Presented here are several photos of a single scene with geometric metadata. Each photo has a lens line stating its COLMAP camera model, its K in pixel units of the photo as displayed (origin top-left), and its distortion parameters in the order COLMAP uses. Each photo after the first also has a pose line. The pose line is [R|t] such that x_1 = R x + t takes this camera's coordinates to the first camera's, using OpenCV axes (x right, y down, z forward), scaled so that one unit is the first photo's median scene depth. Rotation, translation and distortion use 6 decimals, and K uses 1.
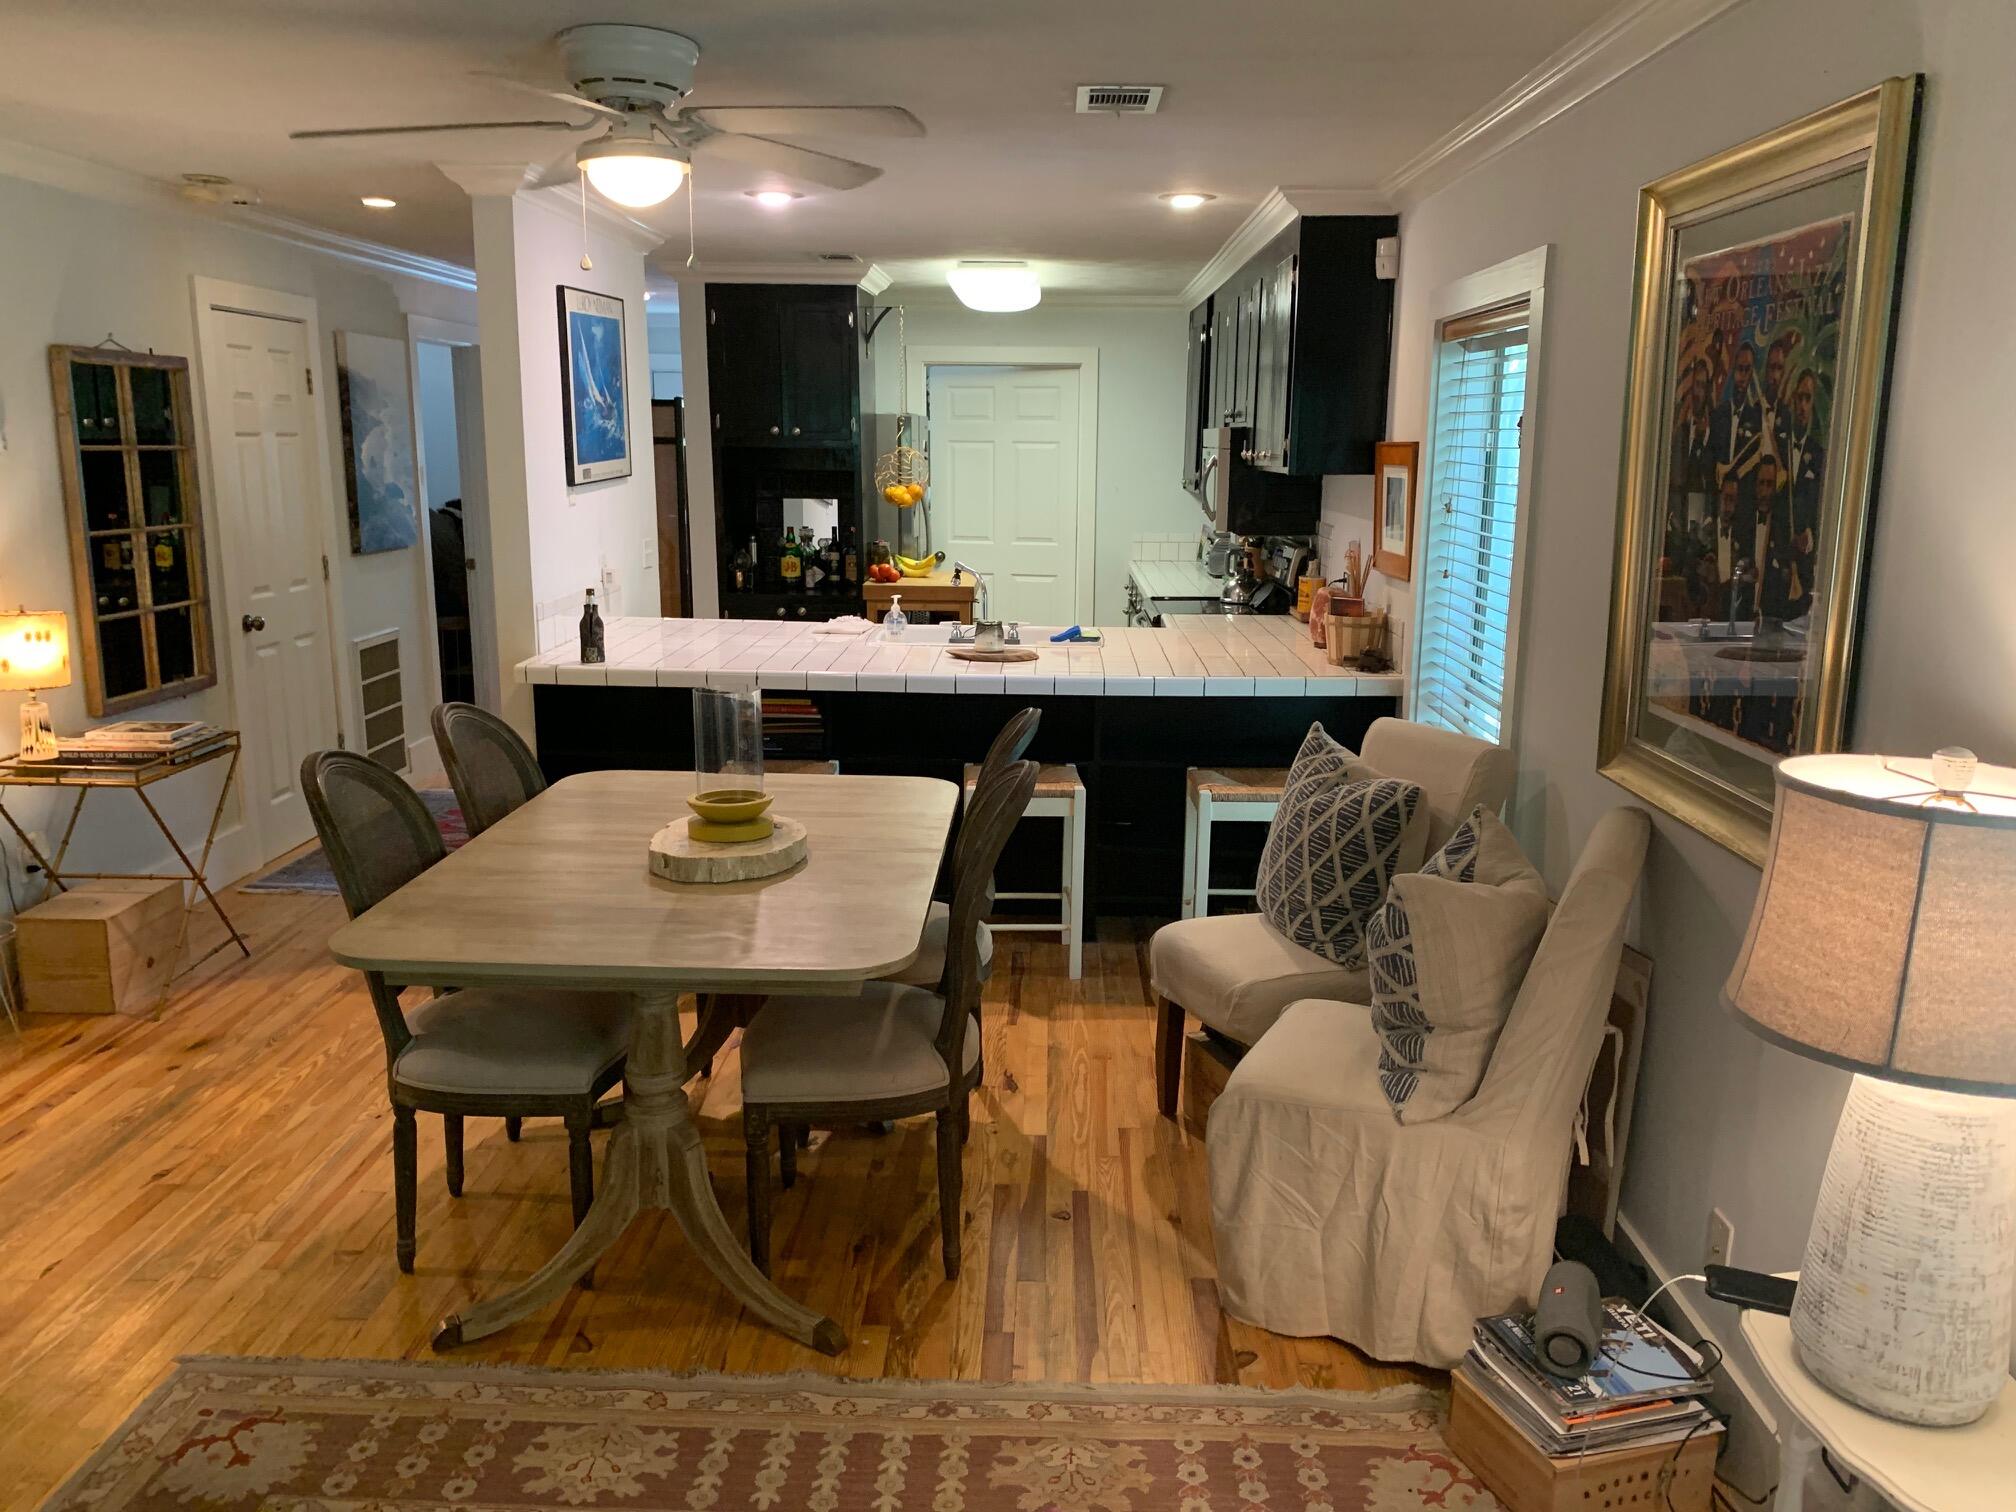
lens RADIAL K [[1557.1, 0, 1005.3], [0, 1557.1, 756.6], [0, 0, 1]] dist [-0.001863, -0.051416]
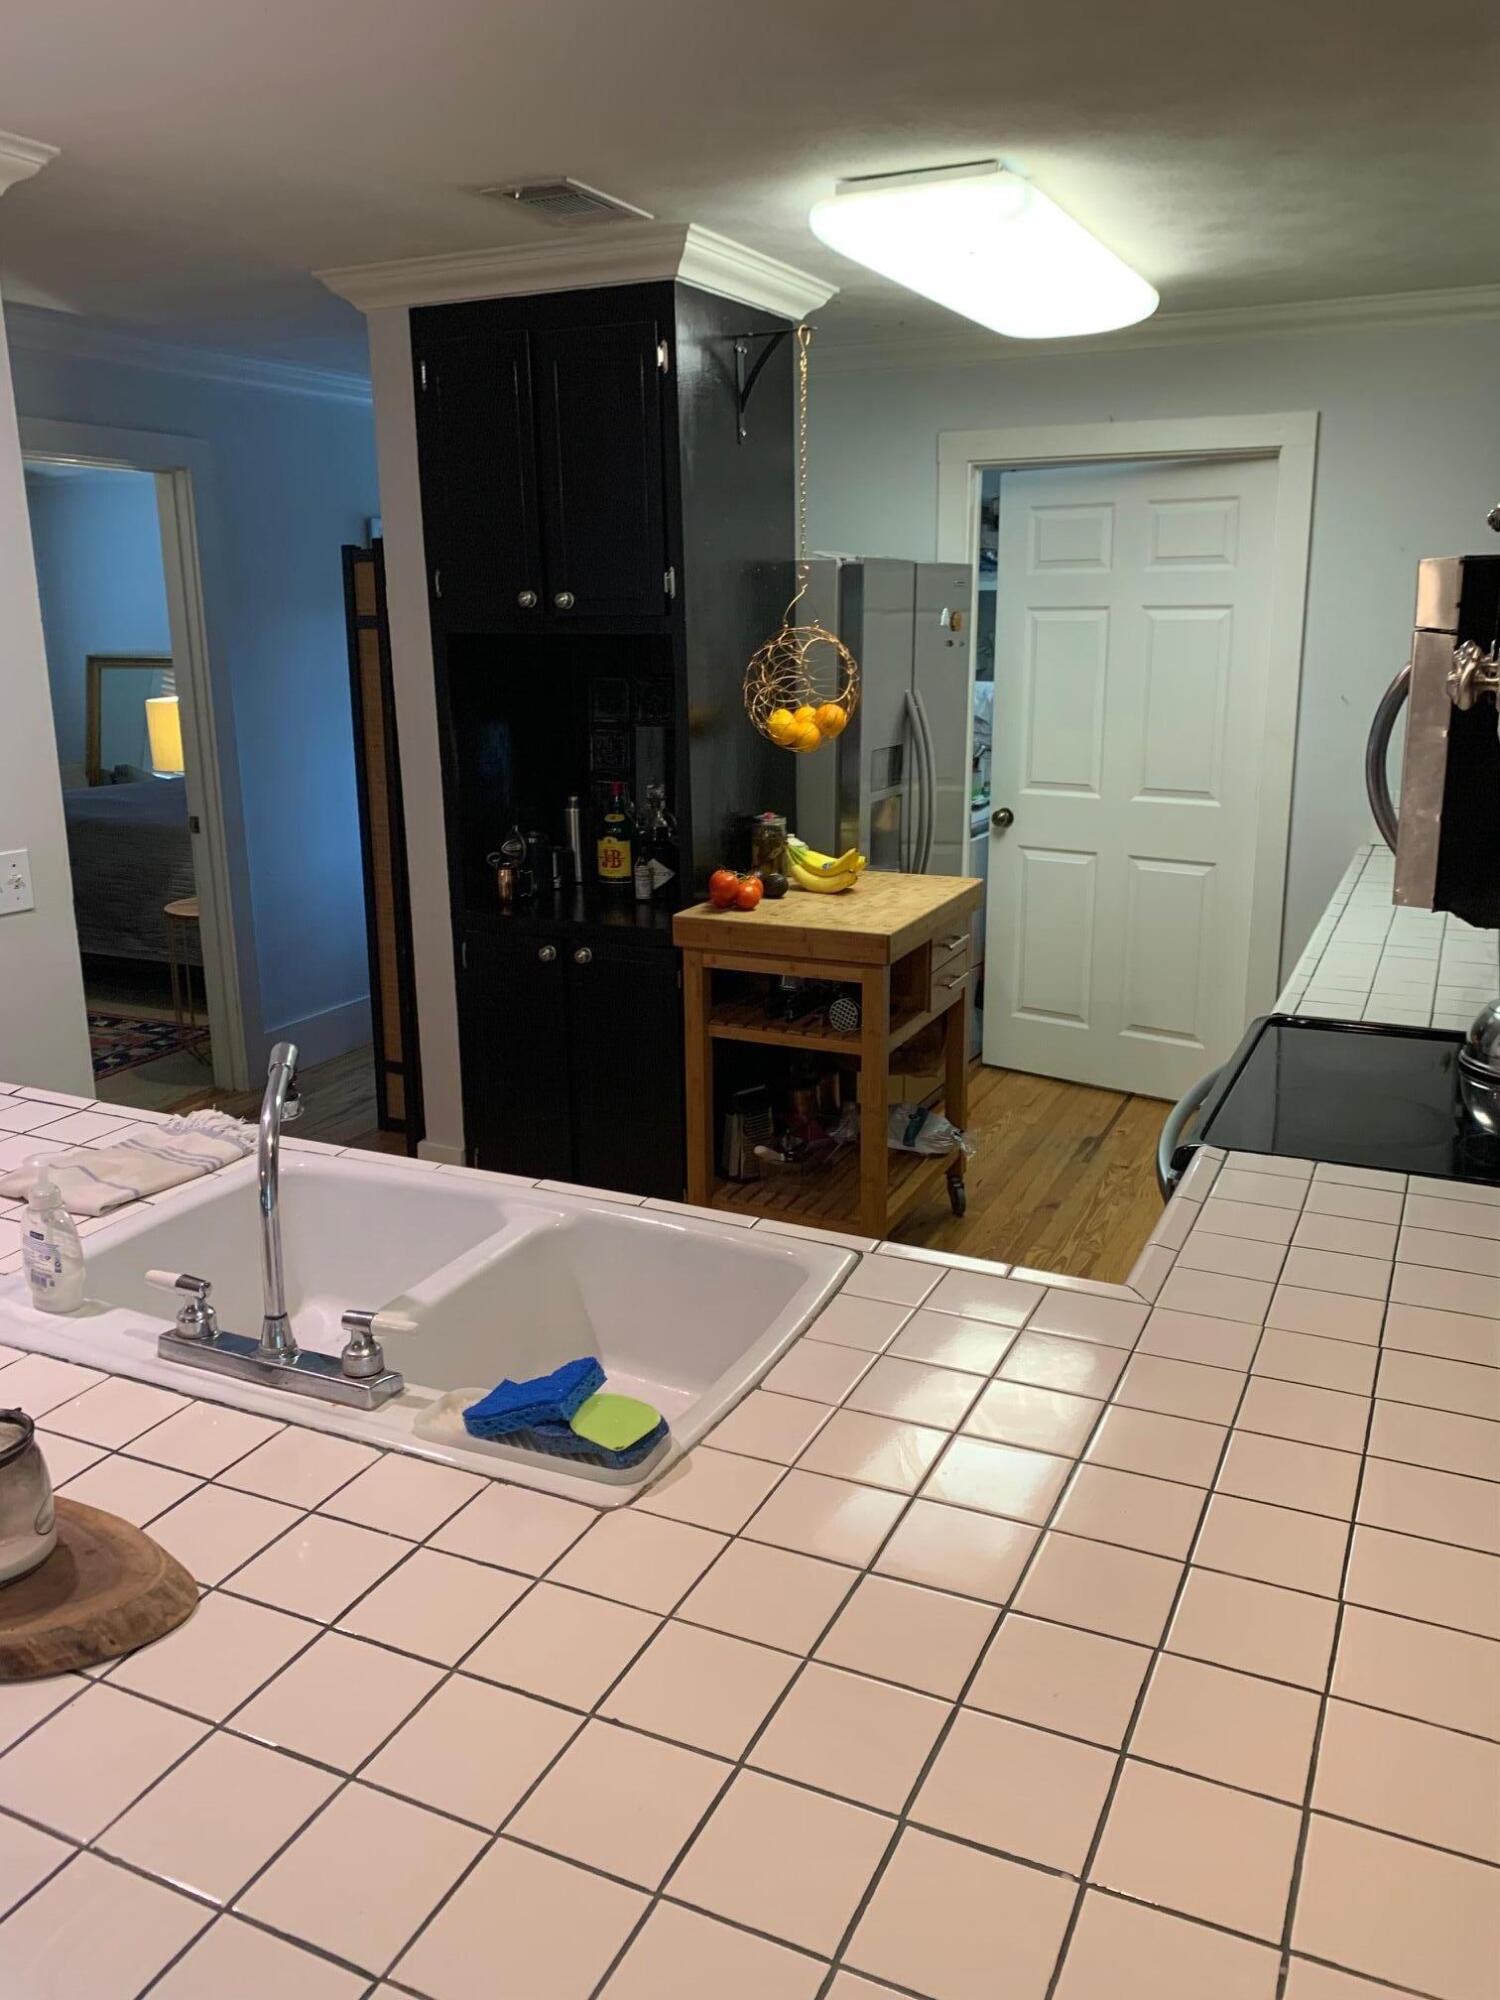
lens RADIAL K [[1544.8, 0, 755.8], [0, 1544.8, 996.4], [0, 0, 1]] dist [-0.001863, -0.051416]
pose [[0.917625, 0.078207, -0.389678, 0.110437], [-0.058292, 0.996329, 0.062692, -0.107049], [0.393150, -0.034812, 0.918815, 0.517117]]
